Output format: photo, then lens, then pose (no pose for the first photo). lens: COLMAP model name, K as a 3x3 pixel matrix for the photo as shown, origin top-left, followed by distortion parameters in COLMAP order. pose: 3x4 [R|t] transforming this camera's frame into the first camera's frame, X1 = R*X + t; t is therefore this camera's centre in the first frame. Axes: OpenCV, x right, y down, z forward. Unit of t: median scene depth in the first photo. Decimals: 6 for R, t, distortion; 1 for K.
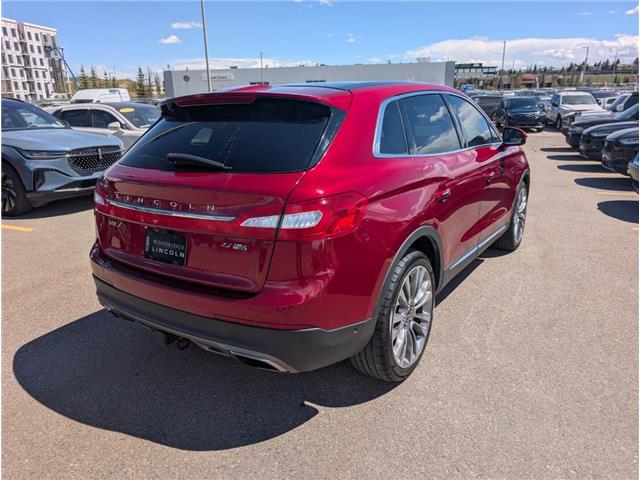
lens RADIAL K [[496.8, 0, 320.0], [0, 496.8, 240.0], [0, 0, 1]] dist [0.007355, -0.006232]
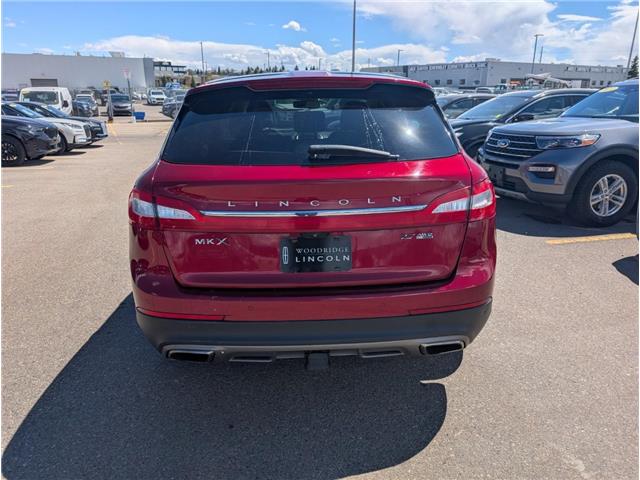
lens RADIAL K [[482.7, 0, 320.0], [0, 482.7, 240.0], [0, 0, 1]] dist [0.013286, -0.007100]
pose [[0.788933, -0.156441, 0.594232, -0.085310], [0.151156, 0.986742, 0.059092, -0.006221], [-0.595598, 0.043202, 0.802120, 0.035103]]
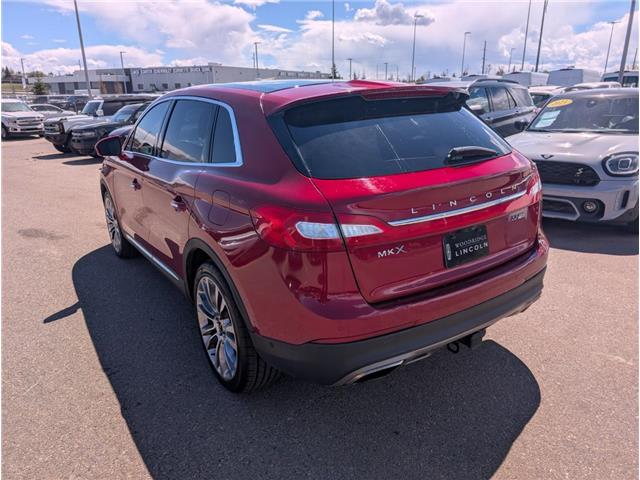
lens RADIAL K [[482.7, 0, 320.0], [0, 482.7, 240.0], [0, 0, 1]] dist [0.013286, -0.007100]
pose [[0.328523, -0.256250, 0.909070, -0.132668], [0.267373, 0.948353, 0.170699, -0.024482], [-0.905861, 0.186982, 0.380070, 0.096426]]
